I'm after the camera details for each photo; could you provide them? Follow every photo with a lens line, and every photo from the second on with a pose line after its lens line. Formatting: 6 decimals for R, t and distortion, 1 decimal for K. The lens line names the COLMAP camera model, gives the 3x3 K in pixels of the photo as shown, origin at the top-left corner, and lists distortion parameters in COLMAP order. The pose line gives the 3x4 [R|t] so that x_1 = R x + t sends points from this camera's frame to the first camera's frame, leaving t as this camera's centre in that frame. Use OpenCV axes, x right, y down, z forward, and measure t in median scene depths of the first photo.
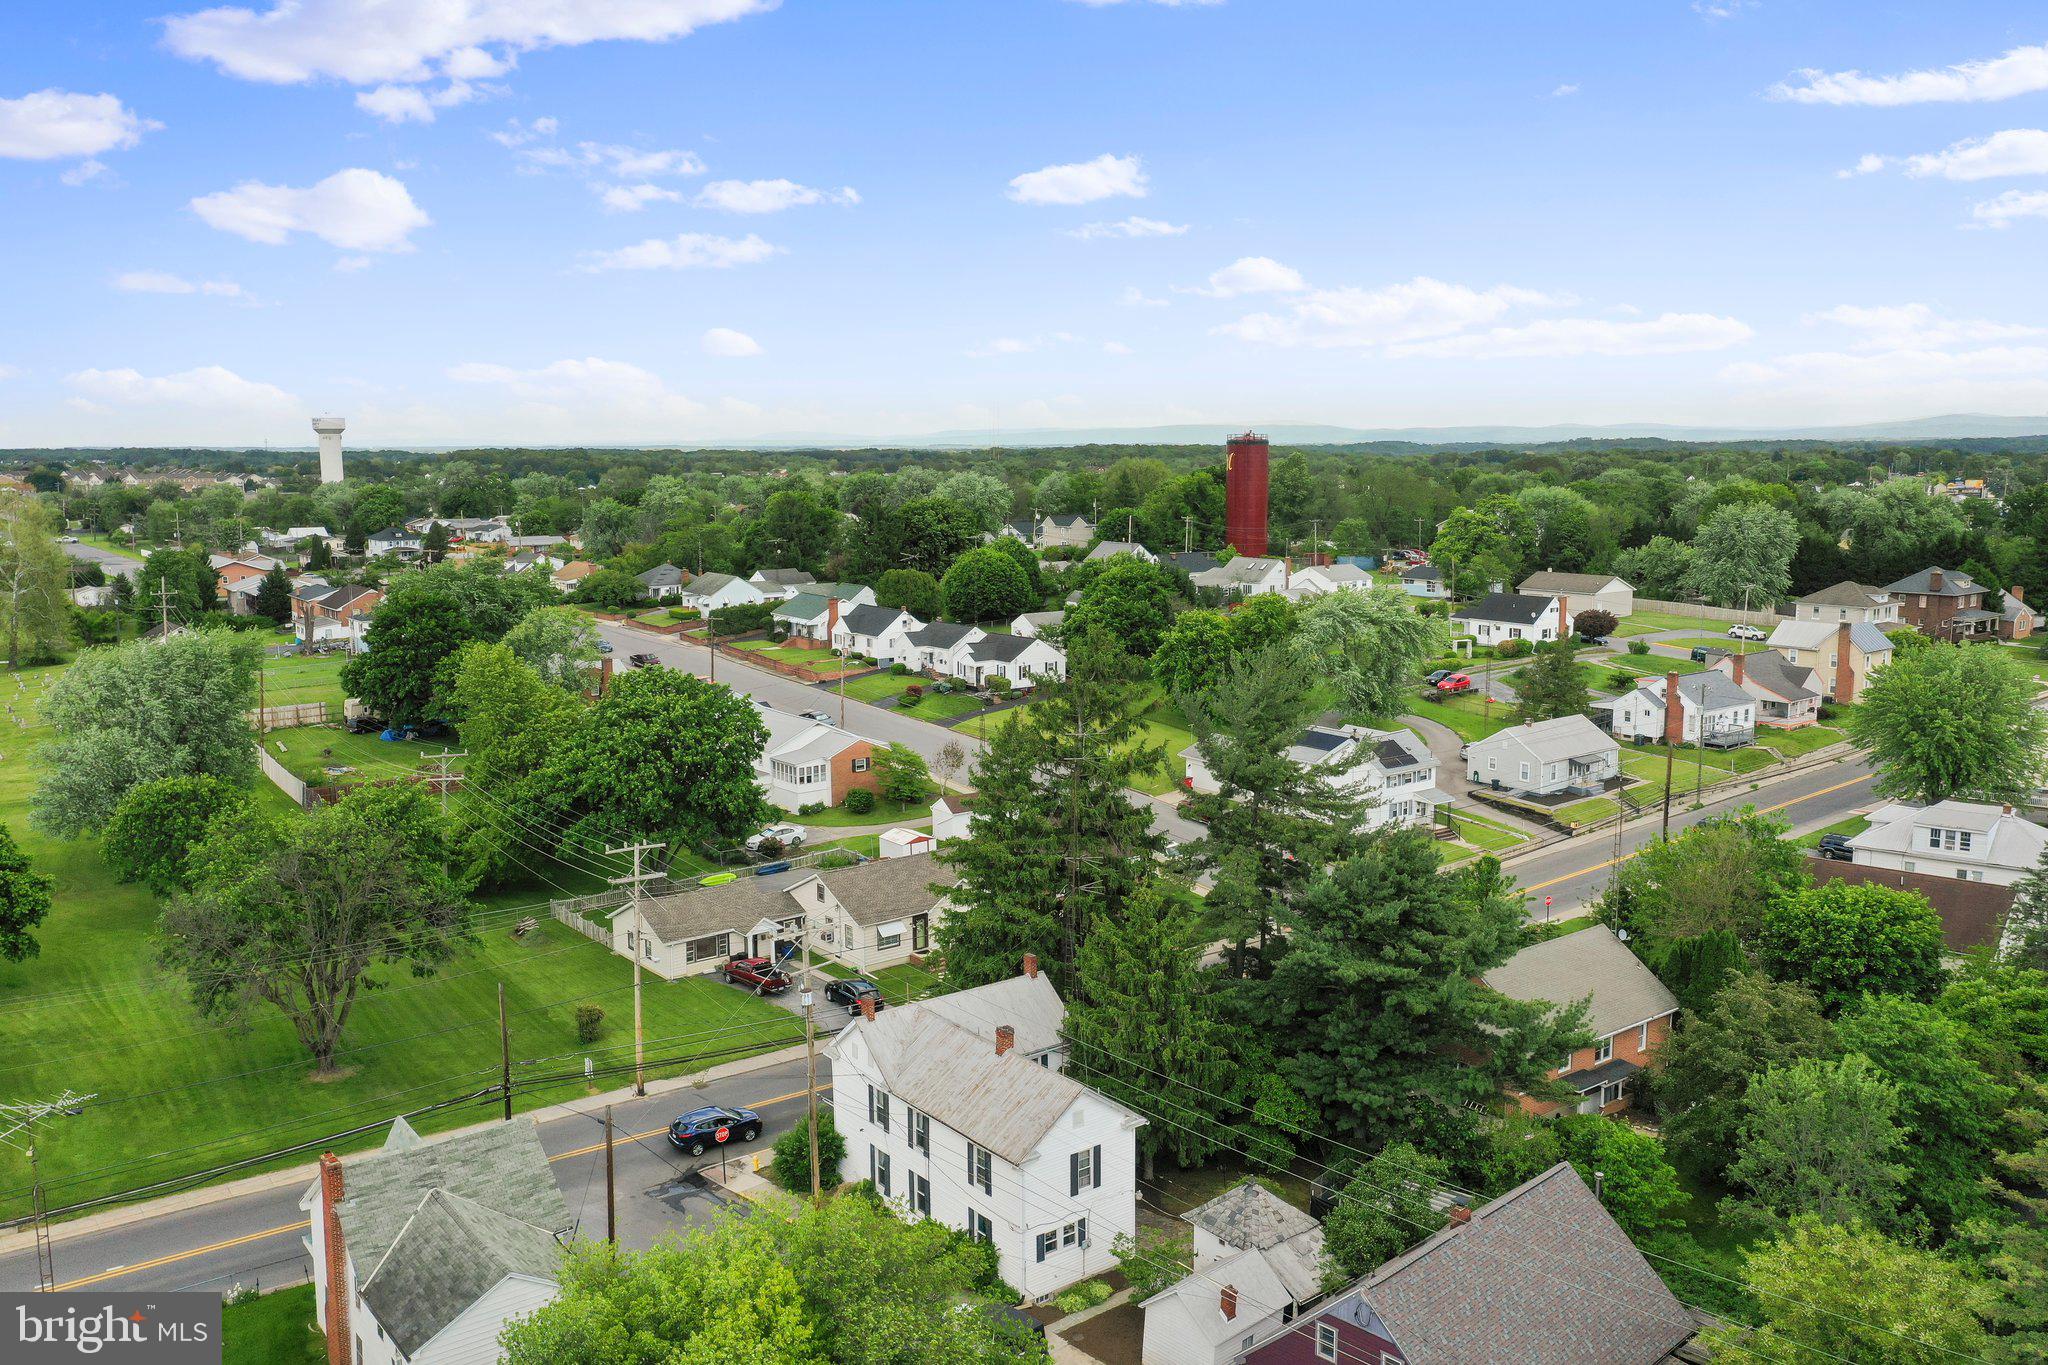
lens RADIAL K [[1614.2, 0, 1035.1], [0, 1614.2, 683.7], [0, 0, 1]] dist [0.007886, 0.005810]
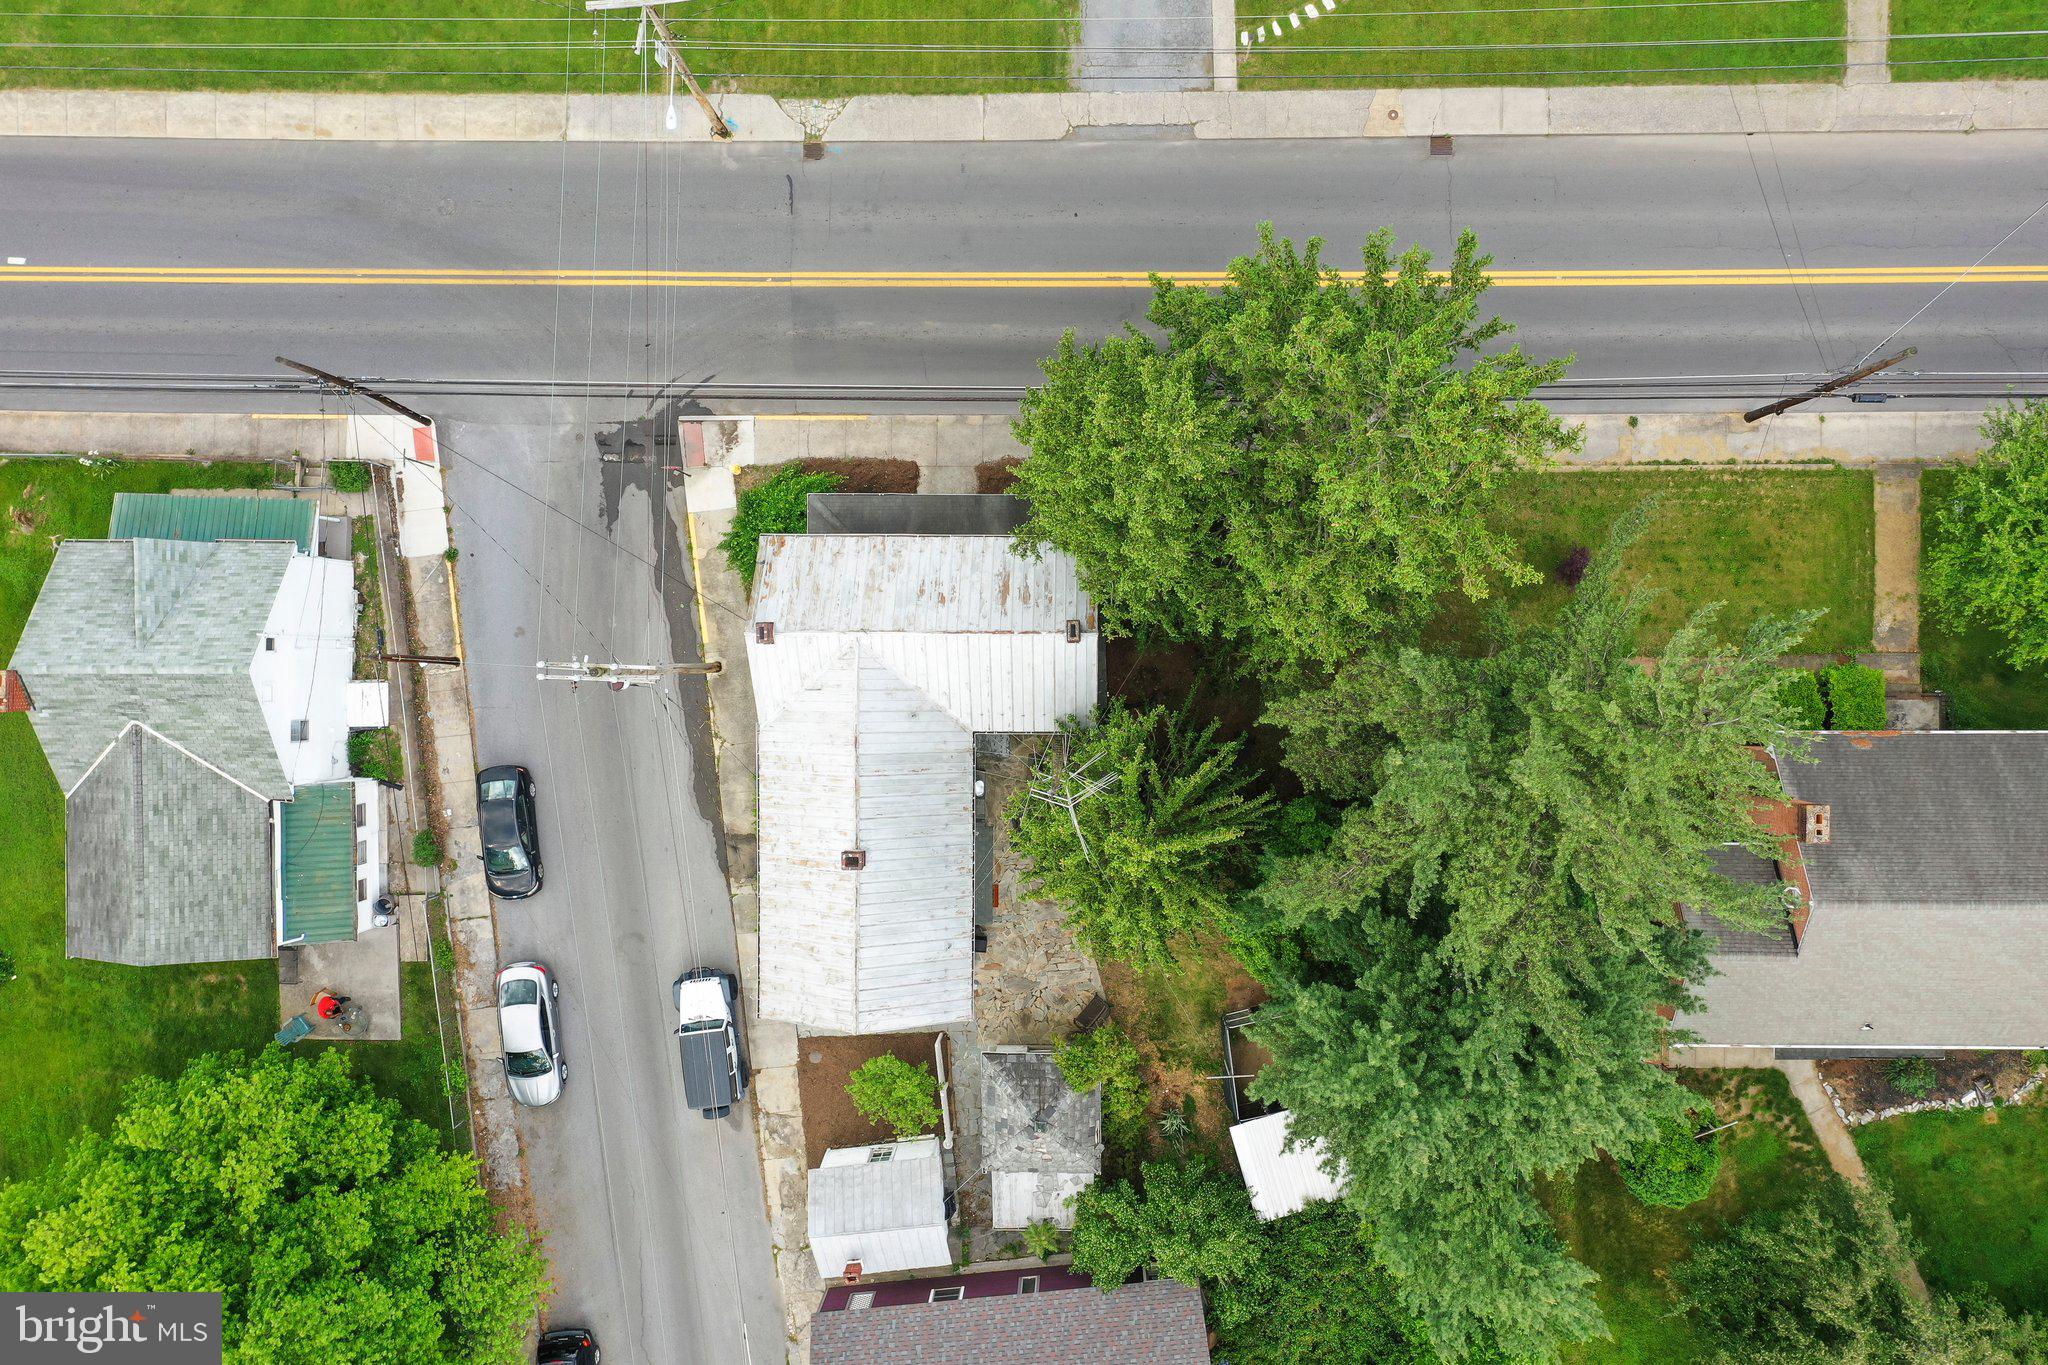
lens RADIAL K [[1614.2, 0, 1035.1], [0, 1614.2, 683.7], [0, 0, 1]] dist [0.007886, 0.005810]
pose [[0.792628, 0.609666, -0.006907, 0.001498], [-0.069033, 0.100994, 0.992489, -0.358918], [0.605785, -0.786198, 0.122137, 0.746054]]
